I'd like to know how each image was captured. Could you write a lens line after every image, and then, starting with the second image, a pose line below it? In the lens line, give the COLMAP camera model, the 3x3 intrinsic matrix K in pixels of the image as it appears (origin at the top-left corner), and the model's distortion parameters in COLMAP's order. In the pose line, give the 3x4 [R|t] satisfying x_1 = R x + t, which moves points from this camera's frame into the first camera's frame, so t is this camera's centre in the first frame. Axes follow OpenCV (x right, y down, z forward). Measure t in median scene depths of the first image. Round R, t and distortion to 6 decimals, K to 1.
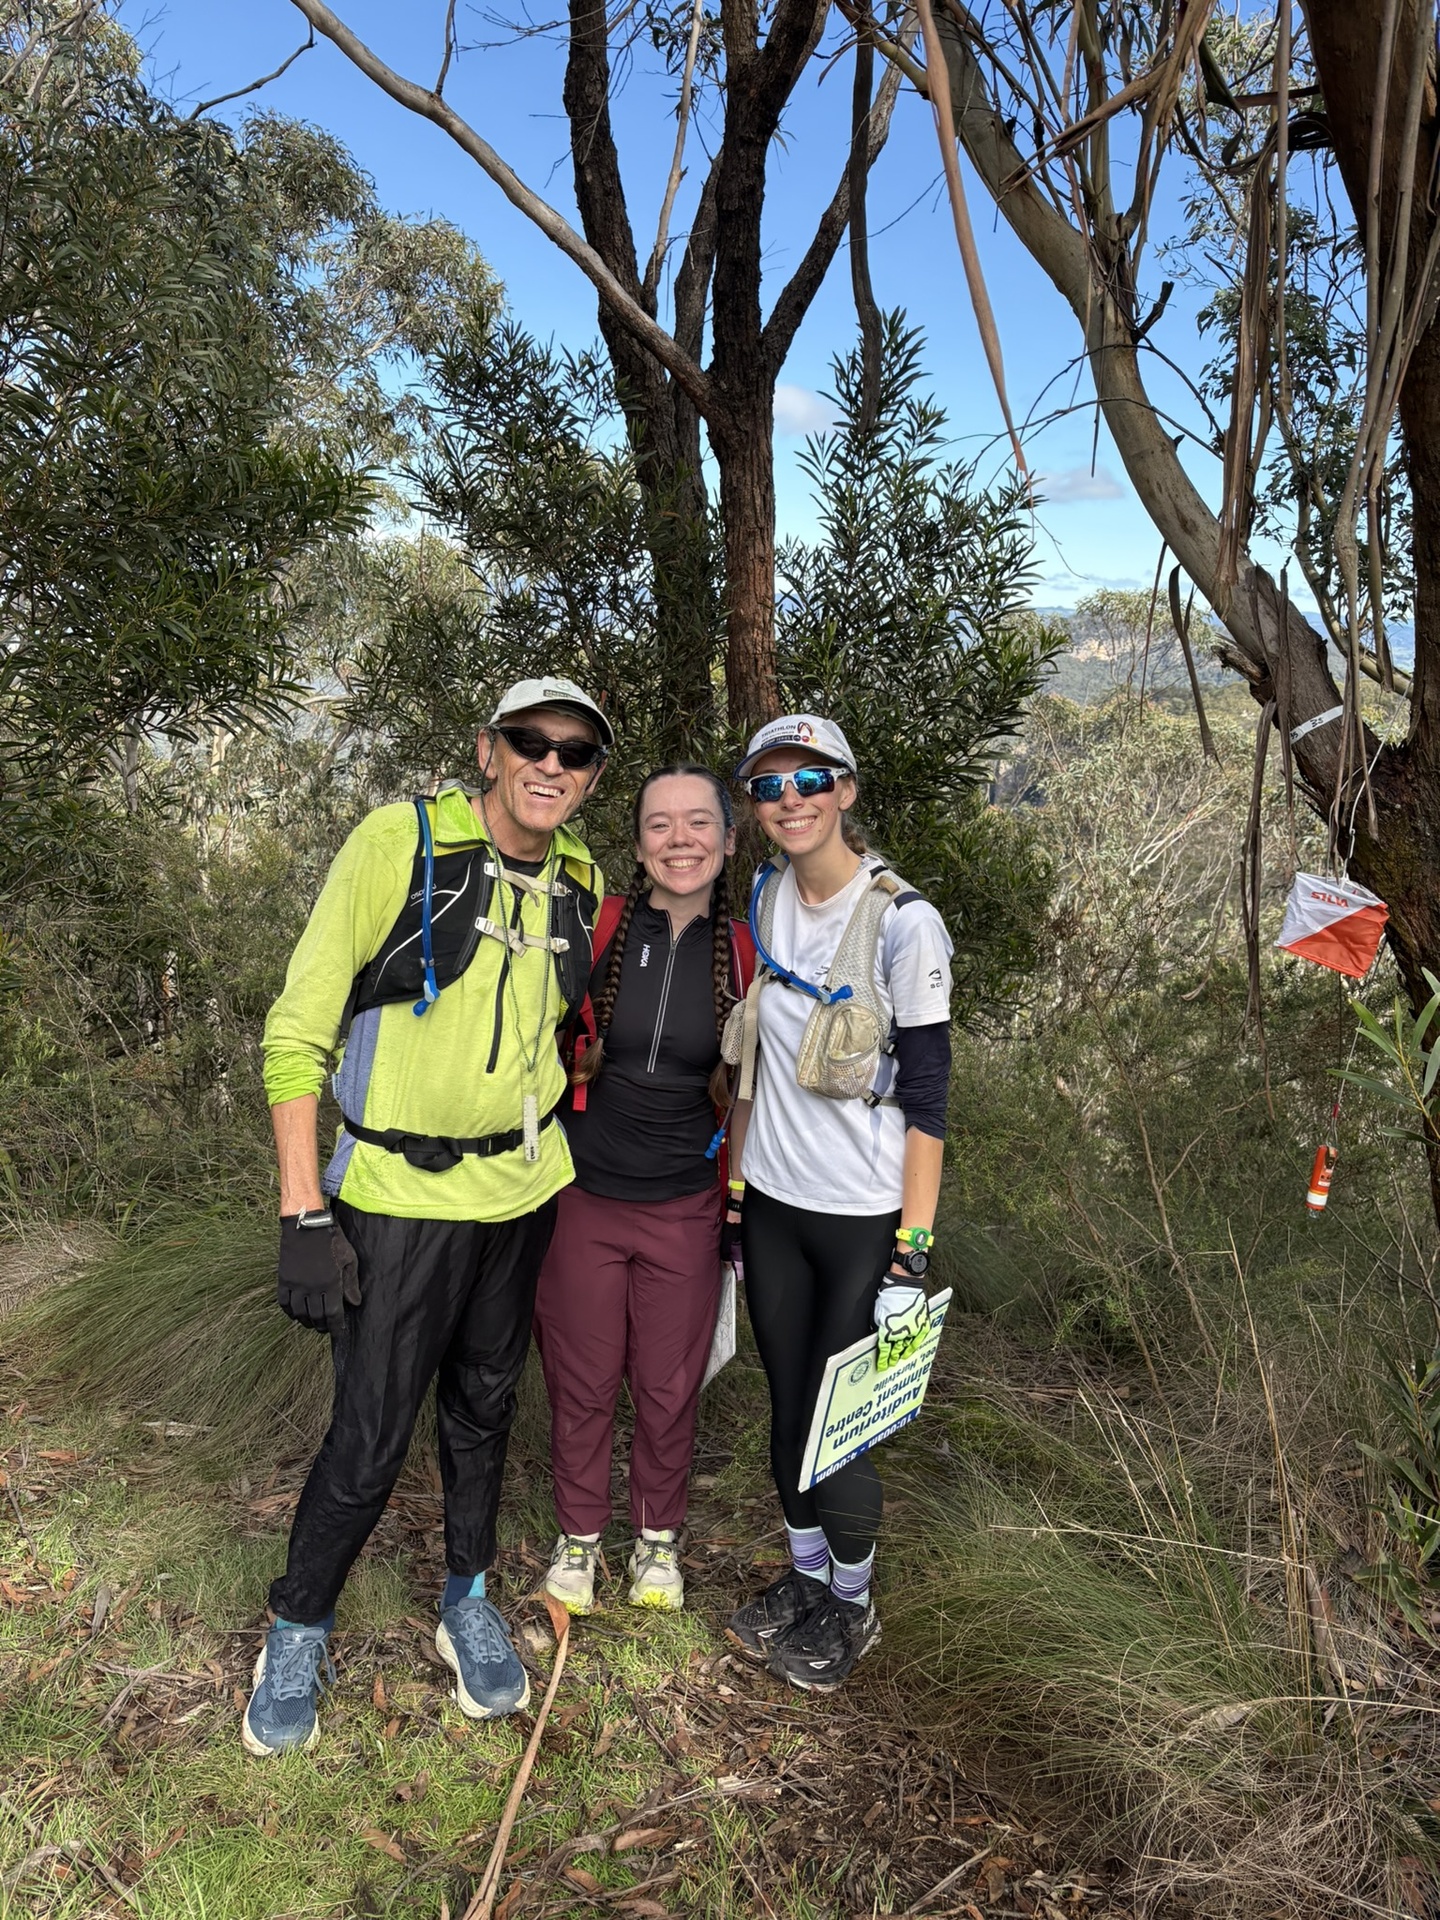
lens RADIAL K [[1456.5, 0, 714.2], [0, 1456.5, 970.9], [0, 0, 1]] dist [0.030676, -0.012967]
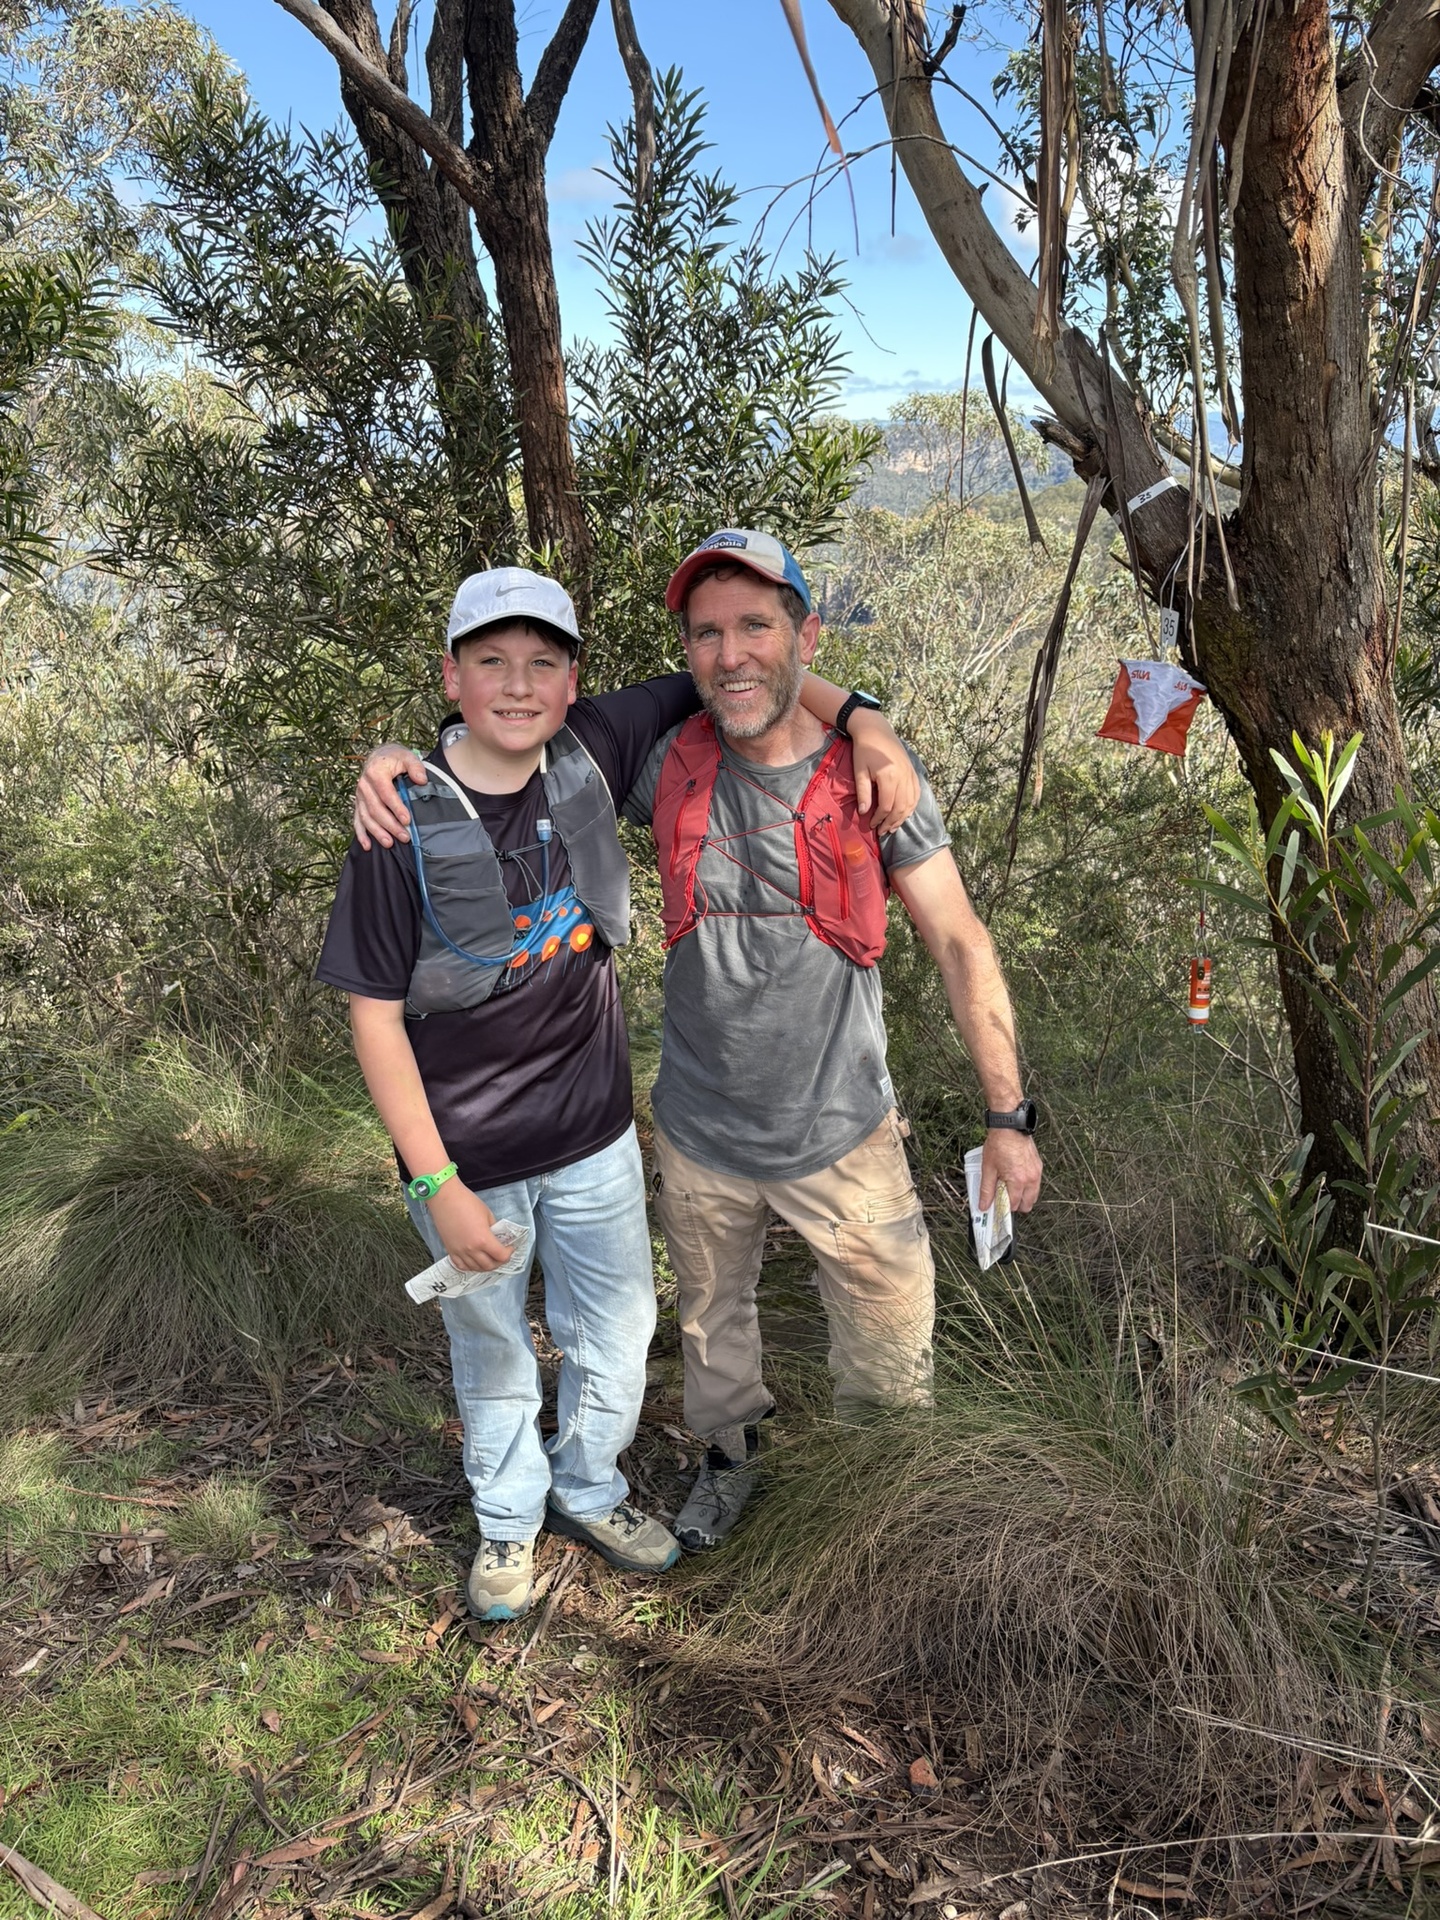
lens RADIAL K [[1456.5, 0, 718.6], [0, 1456.5, 961.6], [0, 0, 1]] dist [0.030676, -0.012967]
pose [[0.990741, -0.091877, 0.099954, 0.010995], [0.081163, 0.991002, 0.106435, 0.001284], [-0.108834, -0.097337, 0.989283, 0.039553]]
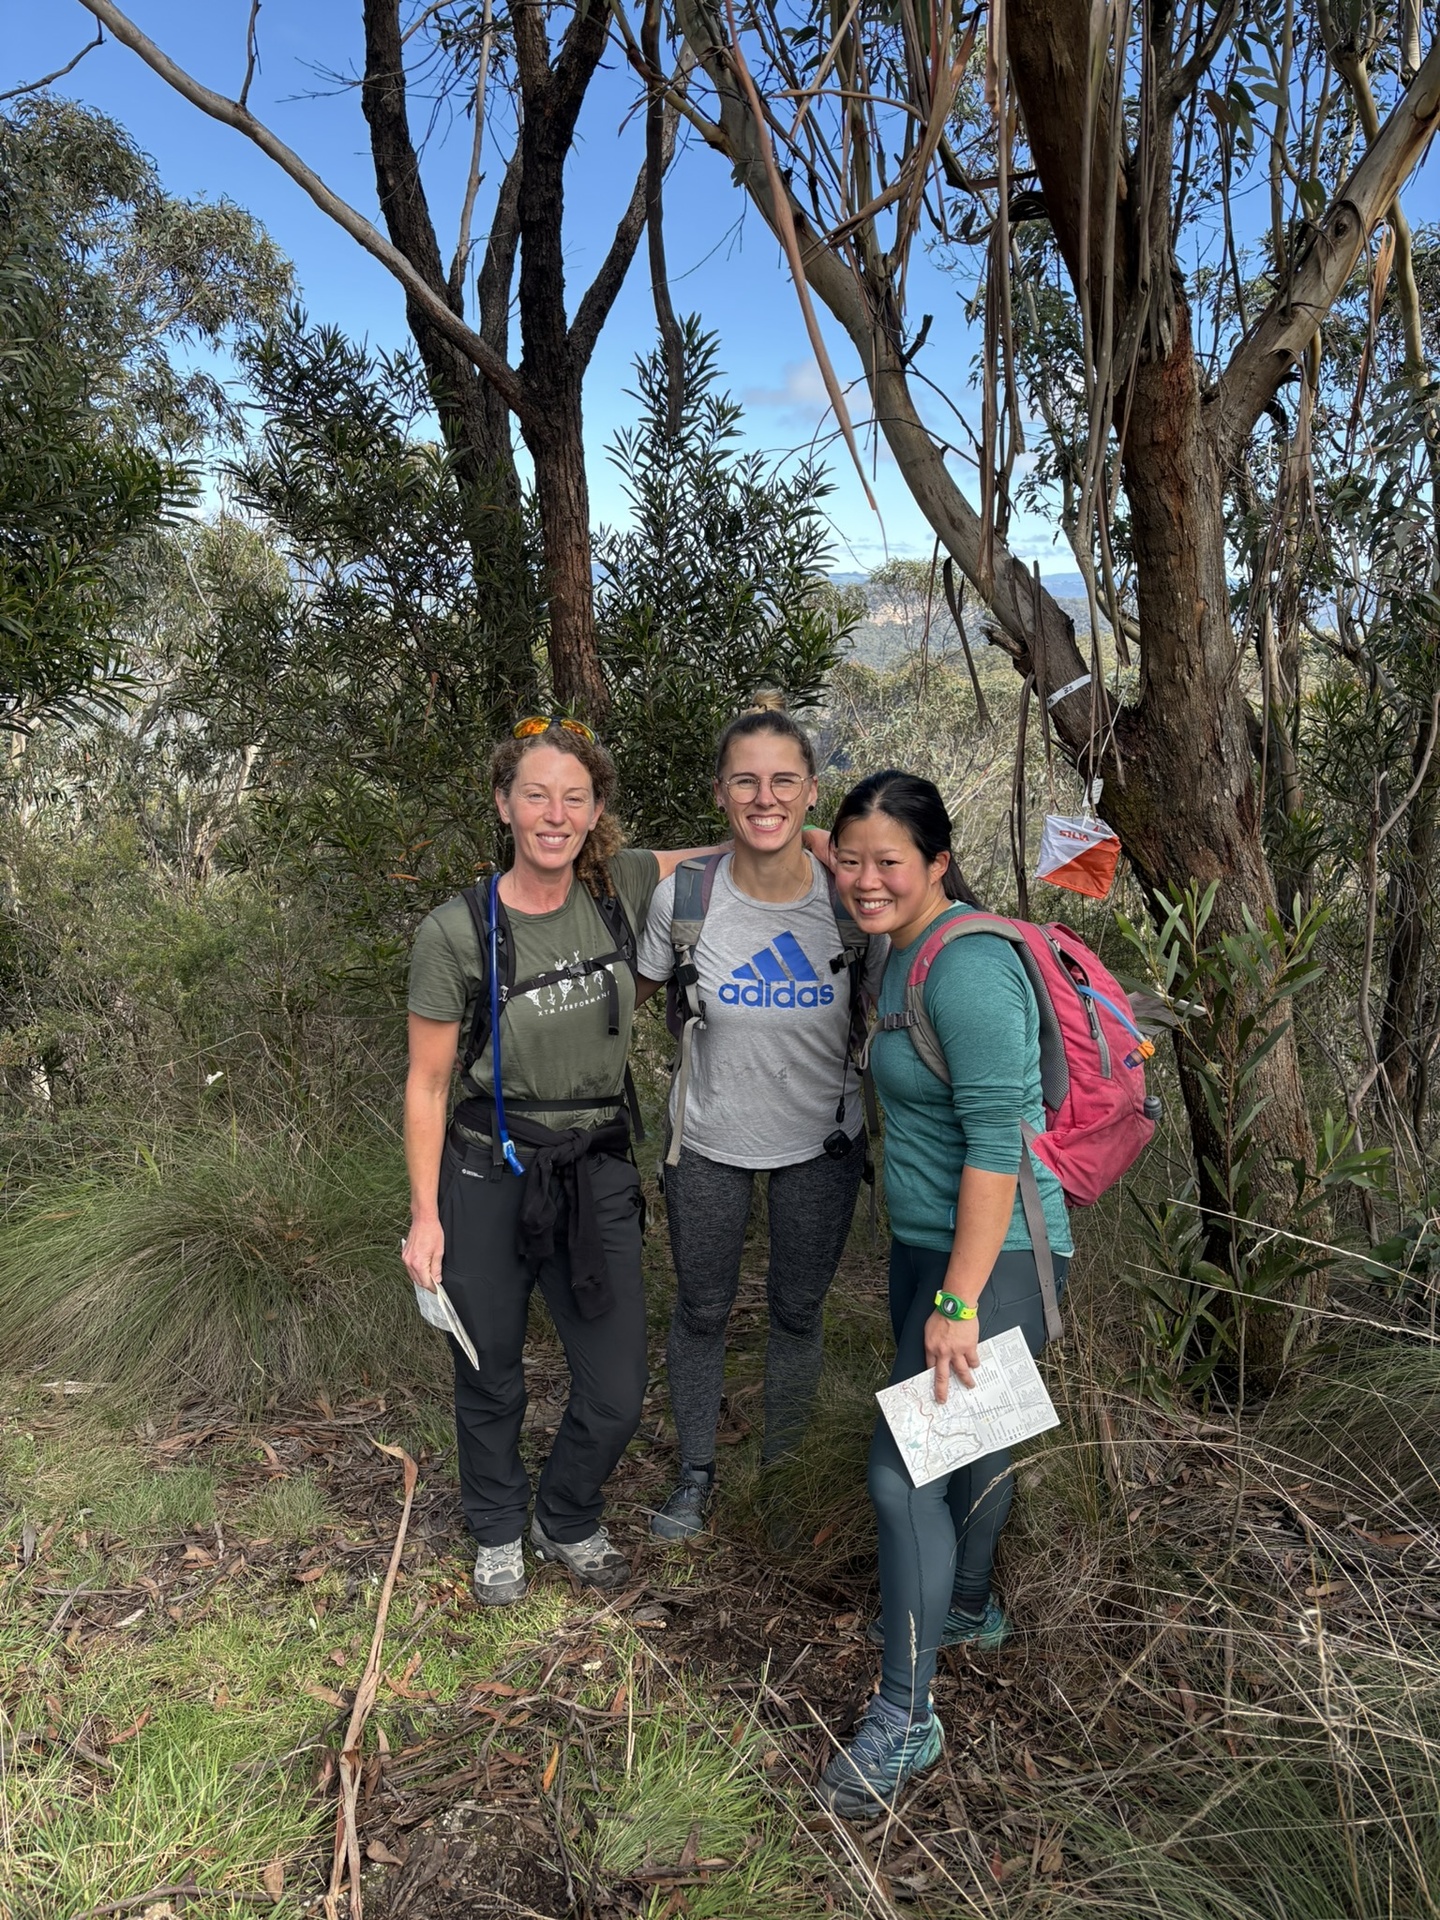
lens RADIAL K [[1456.5, 0, 721.0], [0, 1456.5, 961.6], [0, 0, 1]] dist [0.030676, -0.012967]
pose [[0.990466, -0.053363, 0.127004, -0.016098], [0.051676, 0.998527, 0.016545, 0.008834], [-0.127700, -0.009824, 0.991764, -0.075826]]
